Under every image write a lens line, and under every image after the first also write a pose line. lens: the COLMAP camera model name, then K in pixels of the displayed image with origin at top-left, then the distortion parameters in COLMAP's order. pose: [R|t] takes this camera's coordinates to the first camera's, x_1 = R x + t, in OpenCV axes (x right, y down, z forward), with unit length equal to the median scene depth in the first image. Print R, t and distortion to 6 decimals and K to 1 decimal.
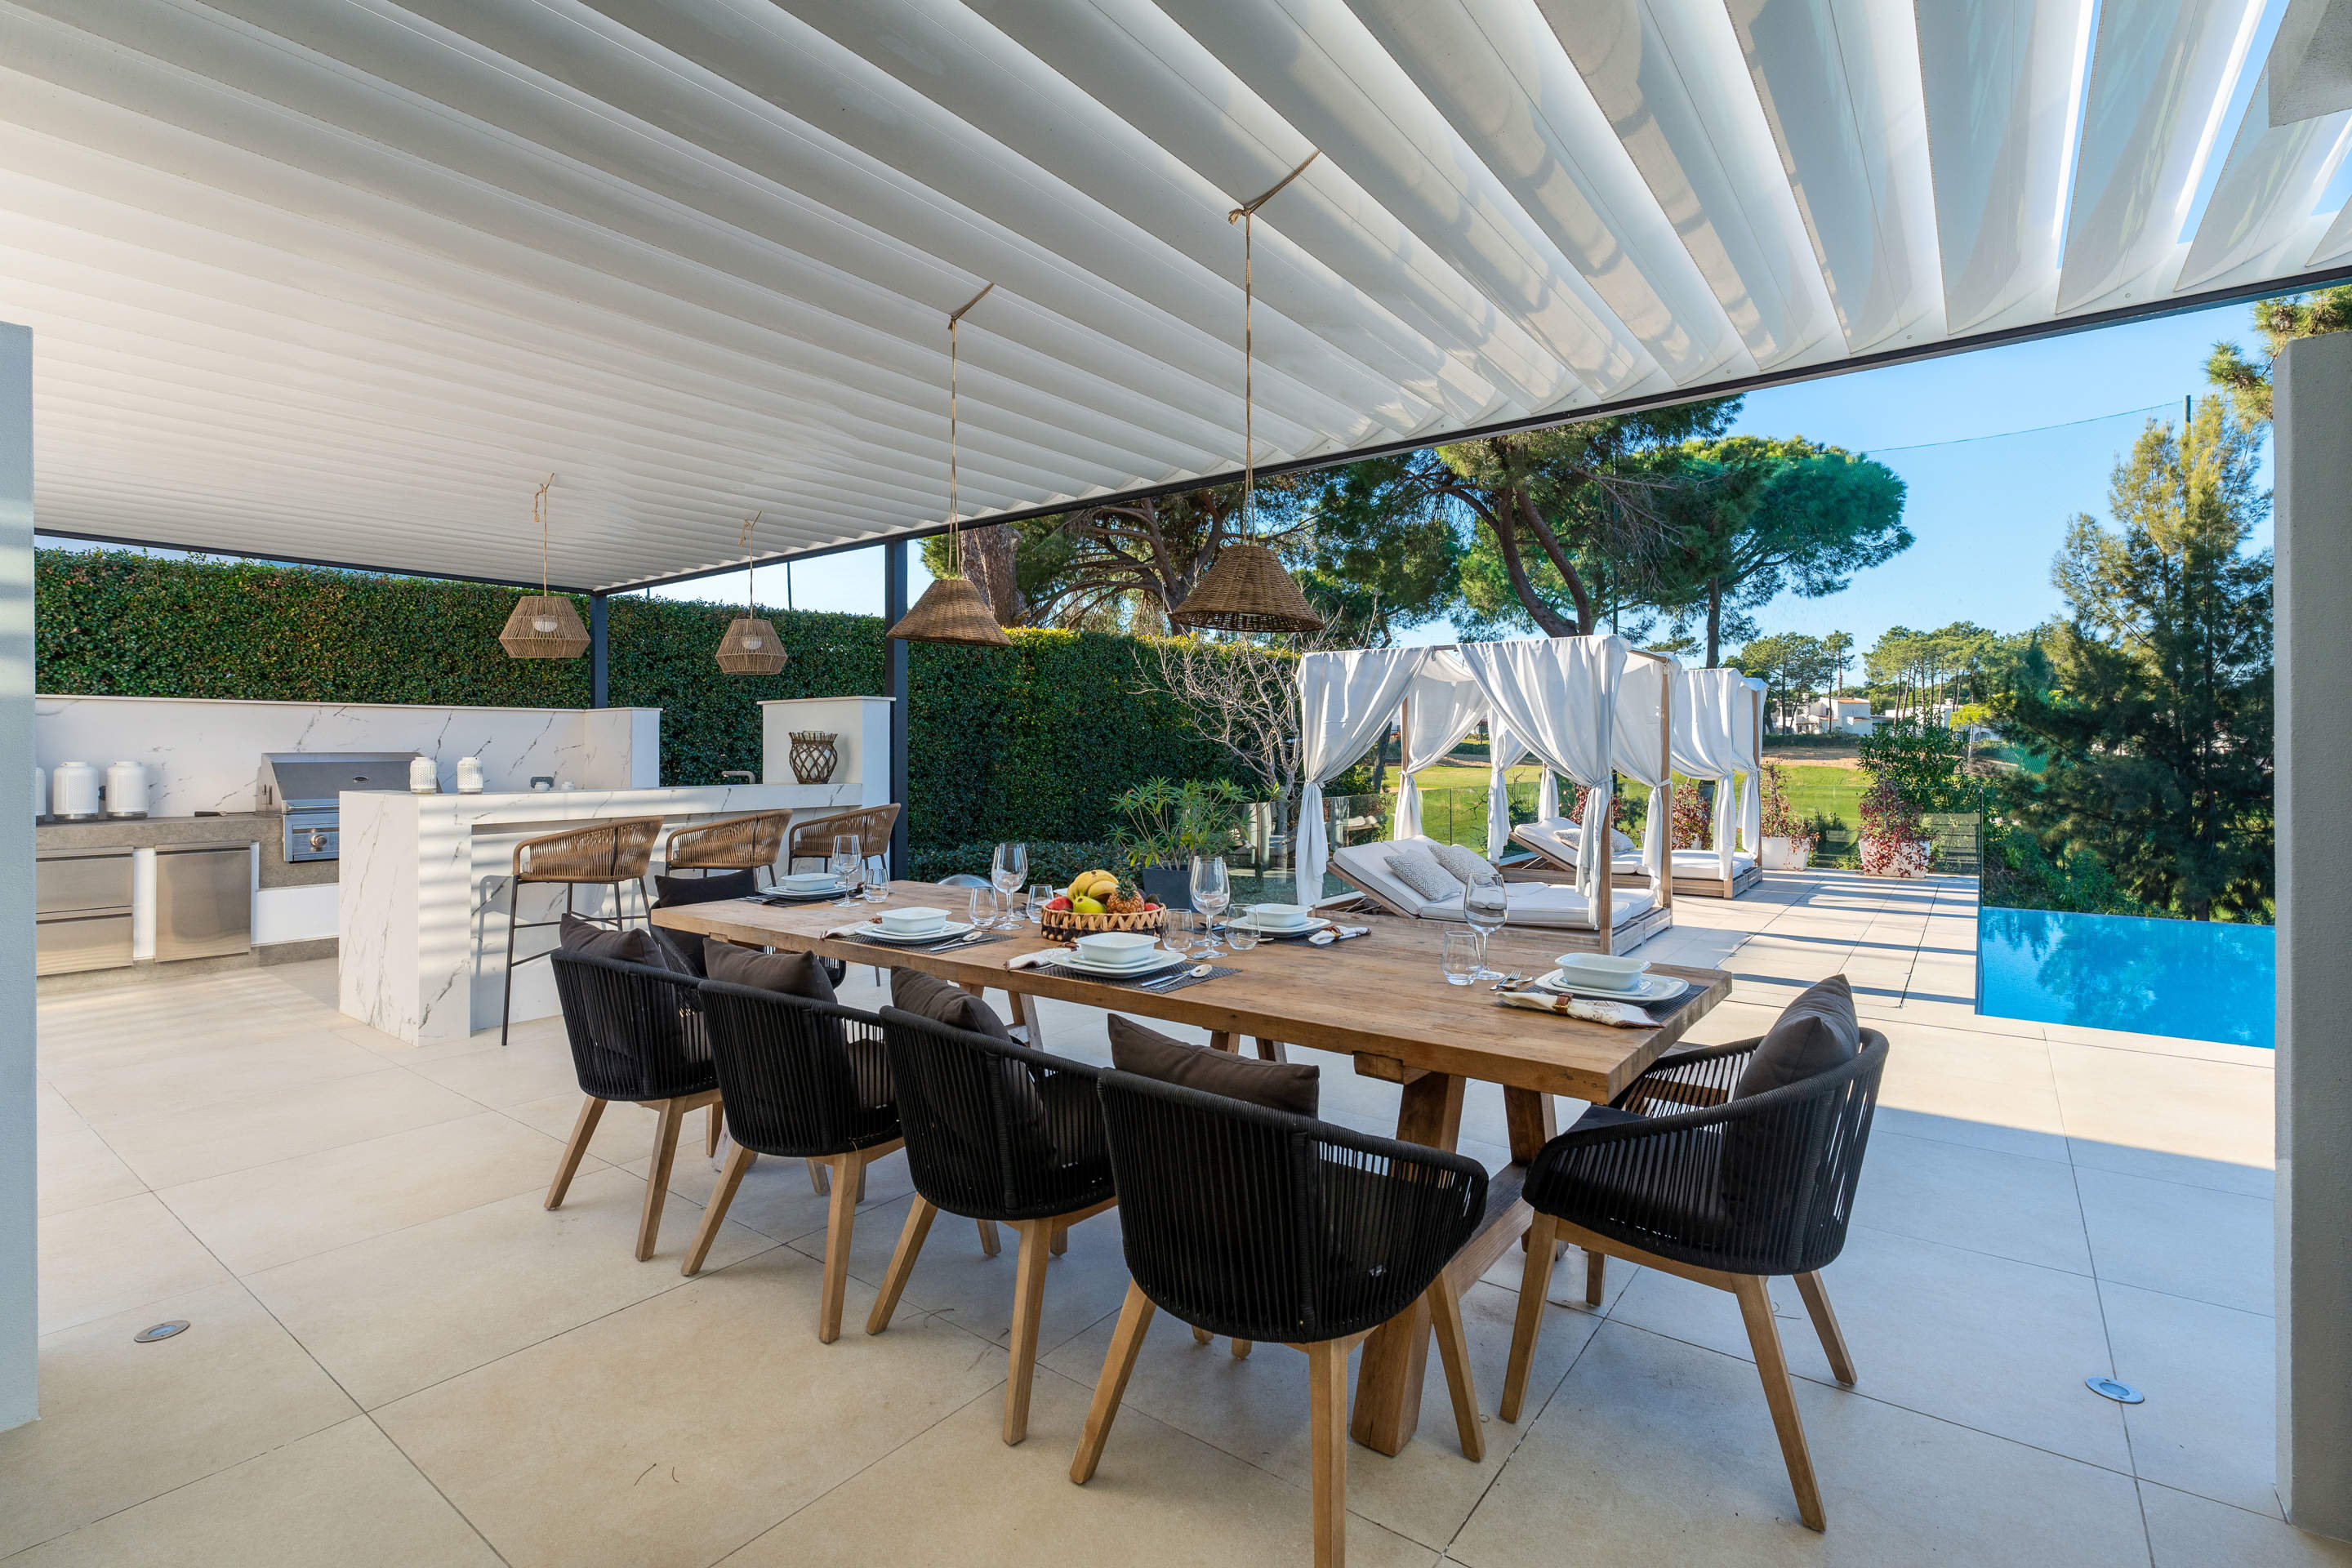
lens RADIAL K [[1074.3, 0, 1175.4], [0, 1074.3, 771.0], [0, 0, 1]] dist [-0.000132, 0.000046]
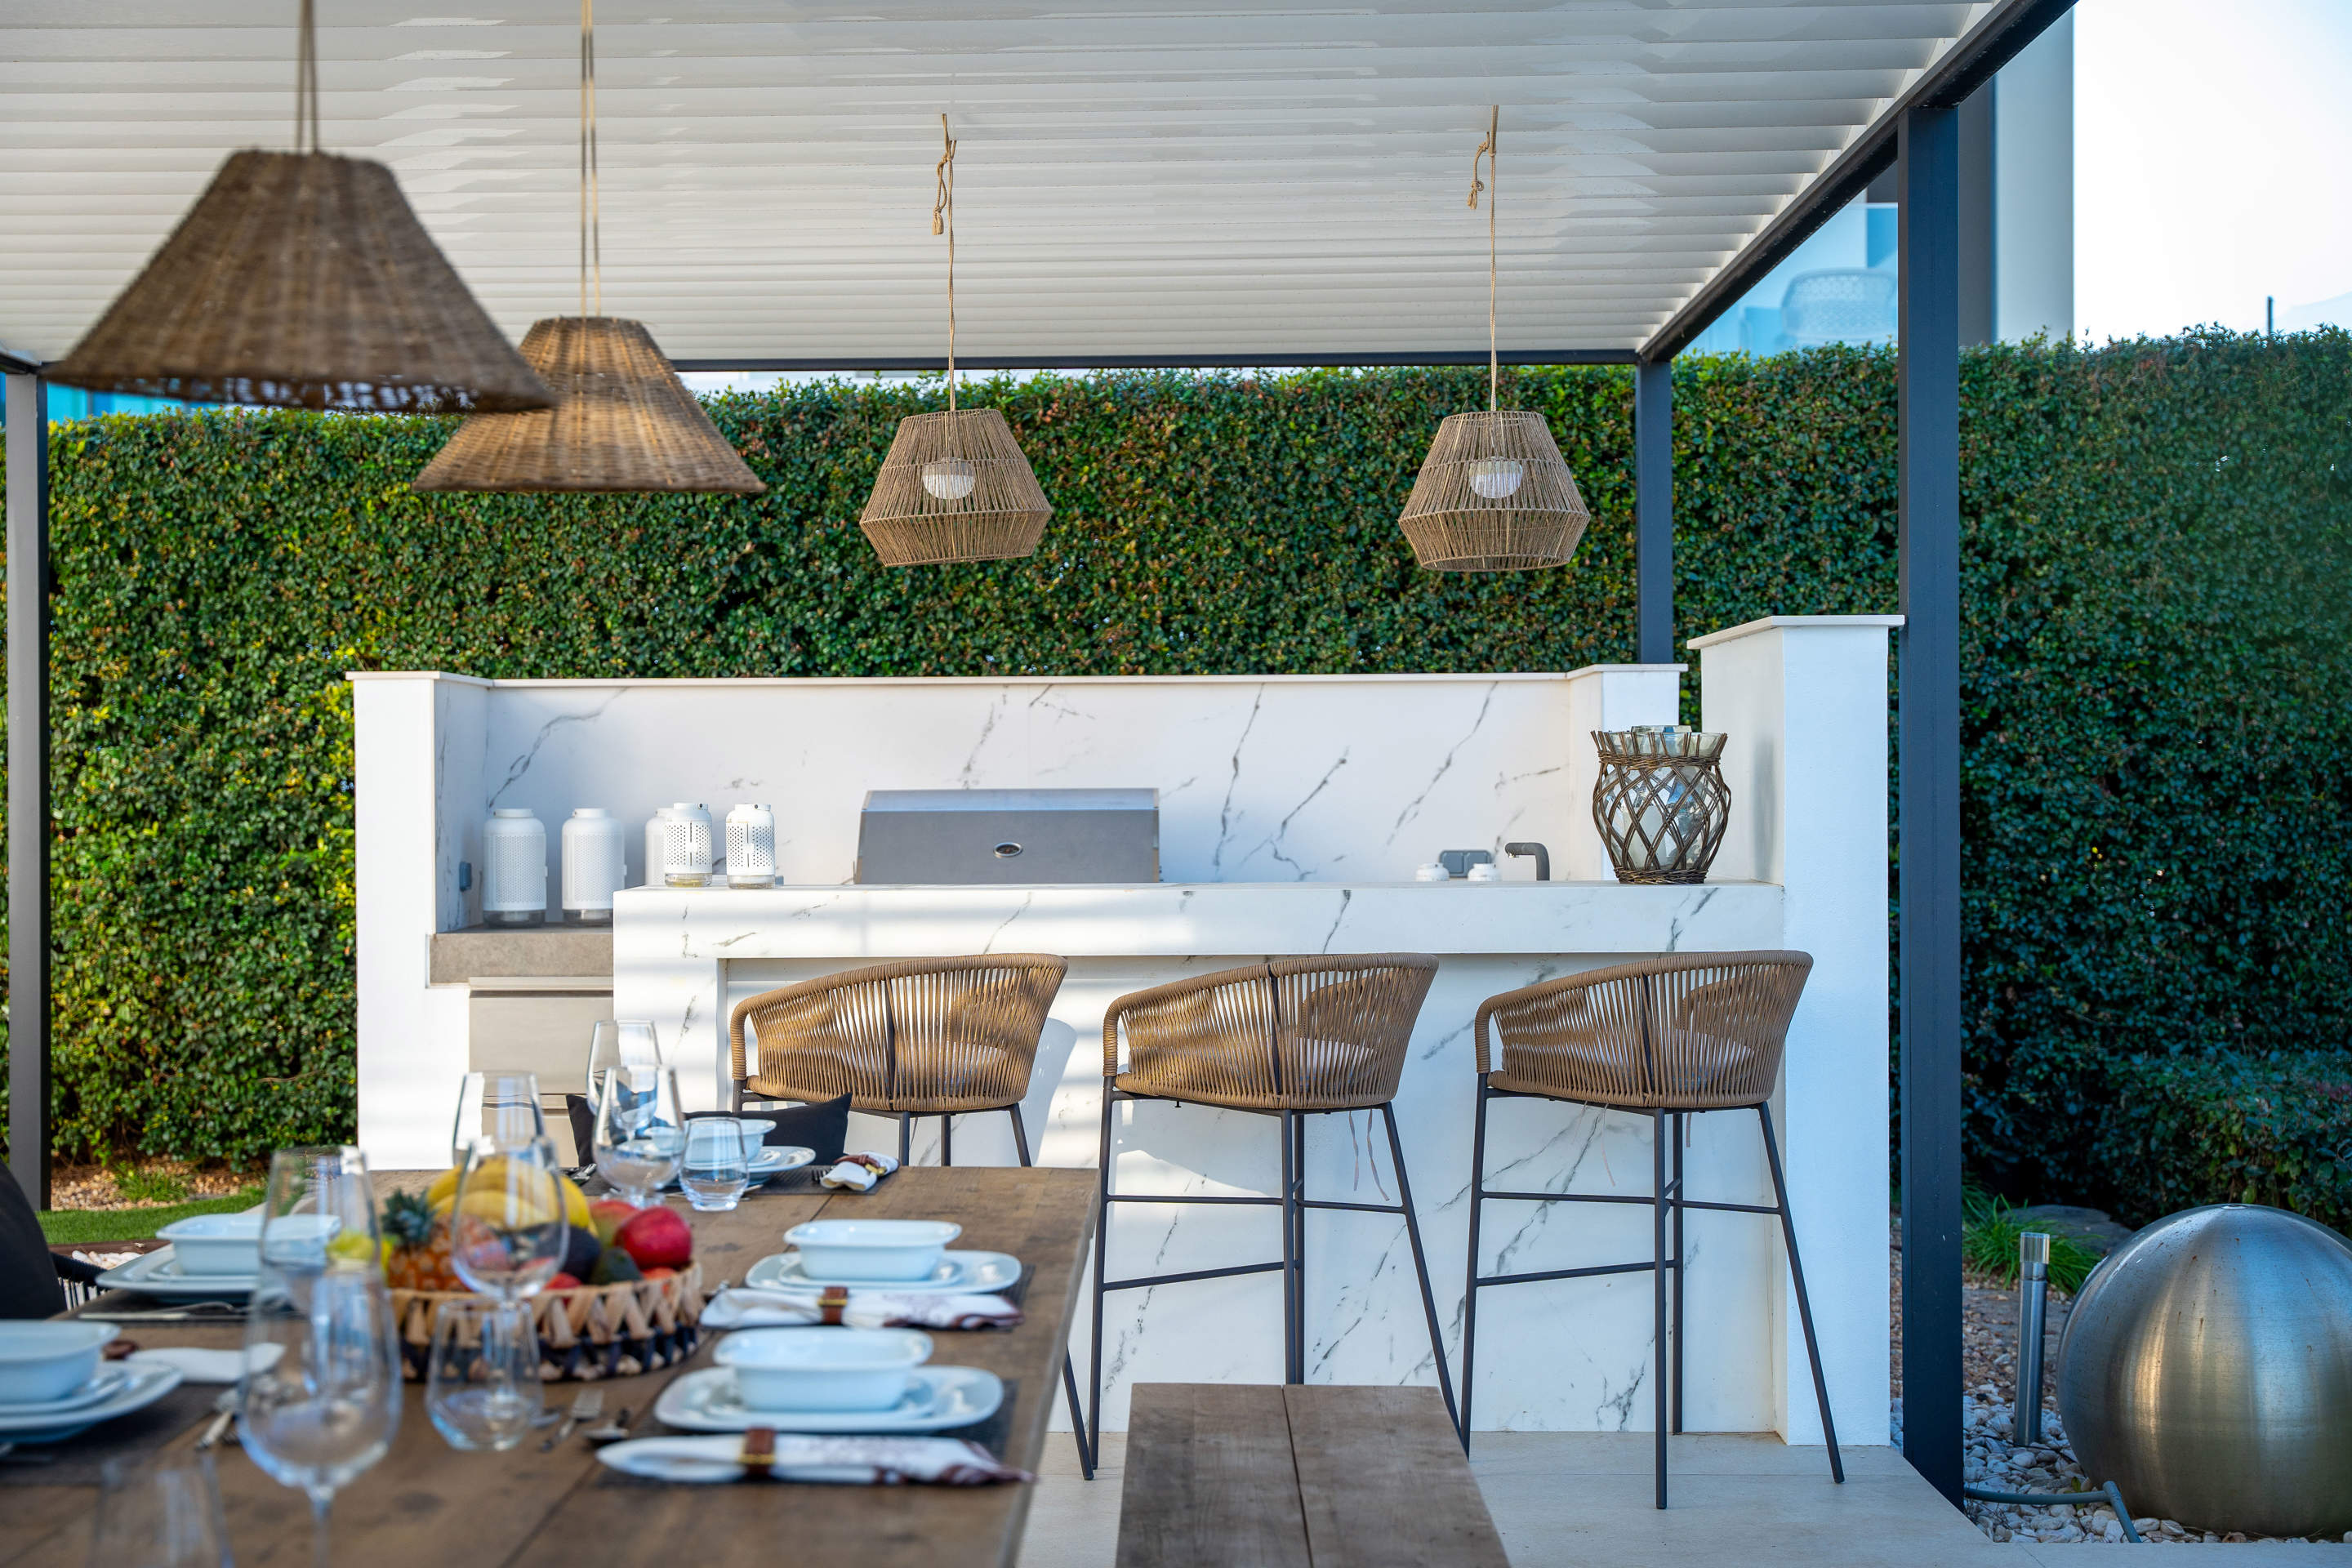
lens RADIAL K [[3331.2, 0, 1175.6], [0, 3331.2, 783.1], [0, 0, 1]] dist [-0.021332, 0.000000]
pose [[0.600148, -0.002251, -0.799886, 0.344200], [-0.009887, 0.999899, -0.010232, -0.005981], [0.799828, 0.014049, 0.600065, 0.215595]]
